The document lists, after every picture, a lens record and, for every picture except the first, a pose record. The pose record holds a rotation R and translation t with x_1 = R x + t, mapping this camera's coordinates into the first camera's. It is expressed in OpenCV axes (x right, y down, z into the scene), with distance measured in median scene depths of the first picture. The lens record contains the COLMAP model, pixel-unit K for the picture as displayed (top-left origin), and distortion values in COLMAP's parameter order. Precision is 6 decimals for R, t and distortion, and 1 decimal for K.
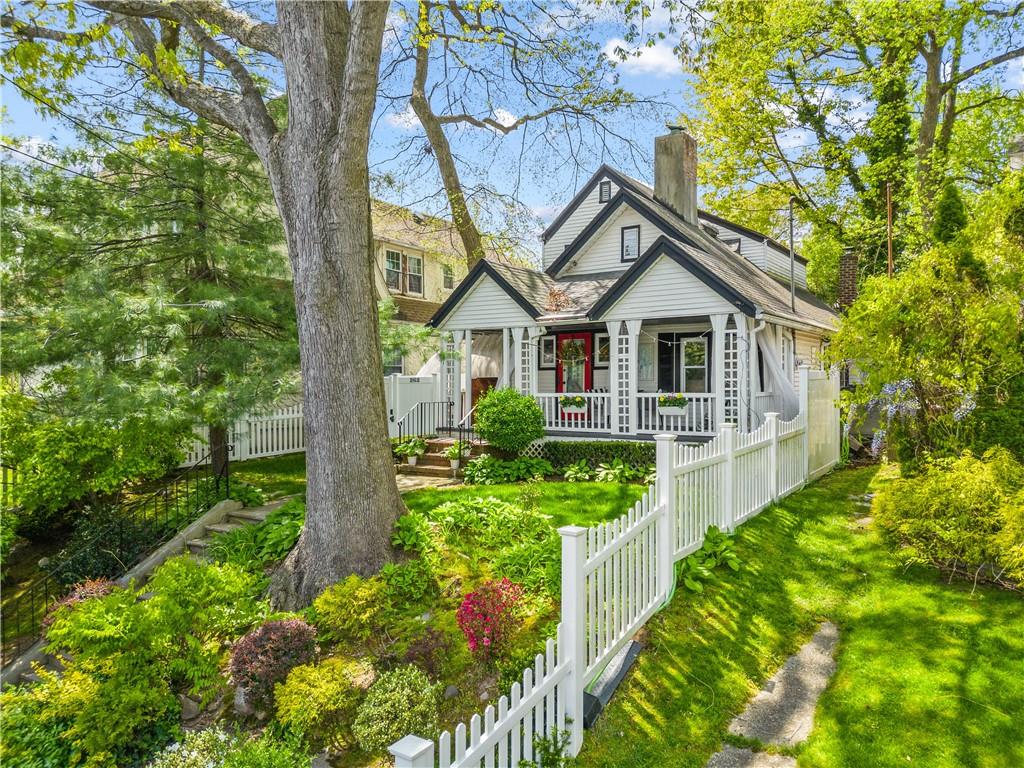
lens RADIAL K [[730.8, 0, 521.6], [0, 730.8, 381.7], [0, 0, 1]] dist [0.065344, -0.004449]
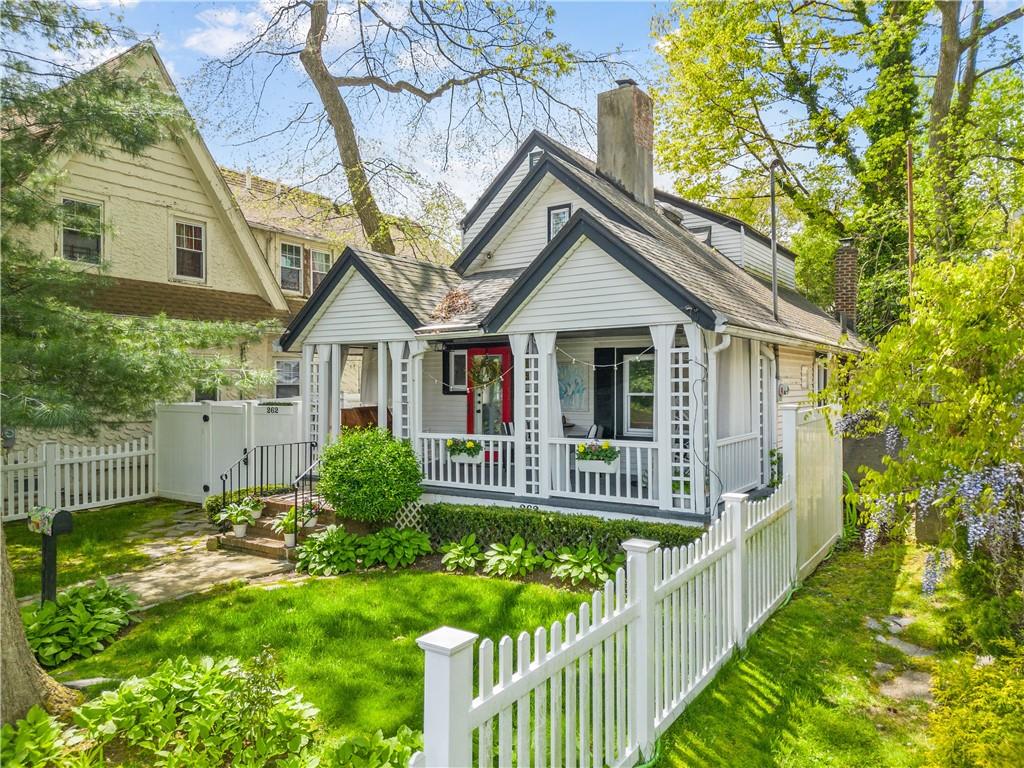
lens RADIAL K [[730.8, 0, 504.7], [0, 730.8, 379.5], [0, 0, 1]] dist [0.065344, -0.004449]
pose [[0.999957, -0.001391, -0.009214, 0.091732], [0.001322, 0.999971, -0.007444, -0.026097], [0.009224, 0.007431, 0.999930, 0.230933]]
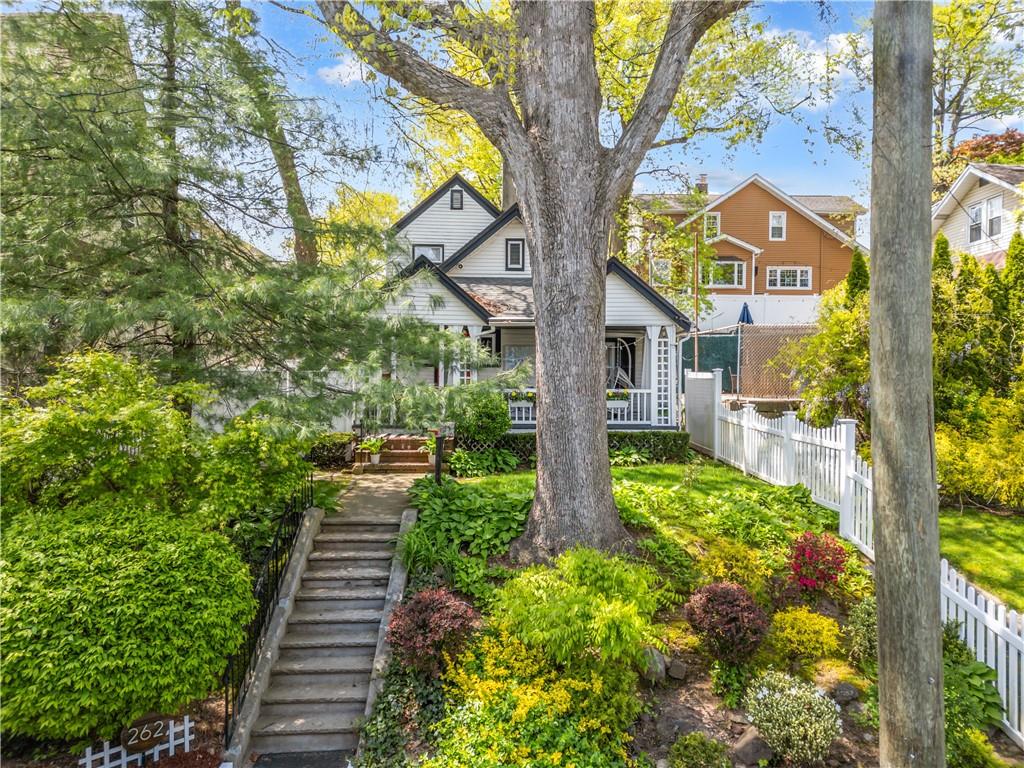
lens RADIAL K [[730.8, 0, 508.8], [0, 730.8, 390.7], [0, 0, 1]] dist [0.065344, -0.004449]
pose [[0.826133, 0.000765, 0.563474, -0.442452], [-0.010308, 0.999852, 0.013756, 0.002071], [-0.563381, -0.017173, 0.826019, 0.083813]]
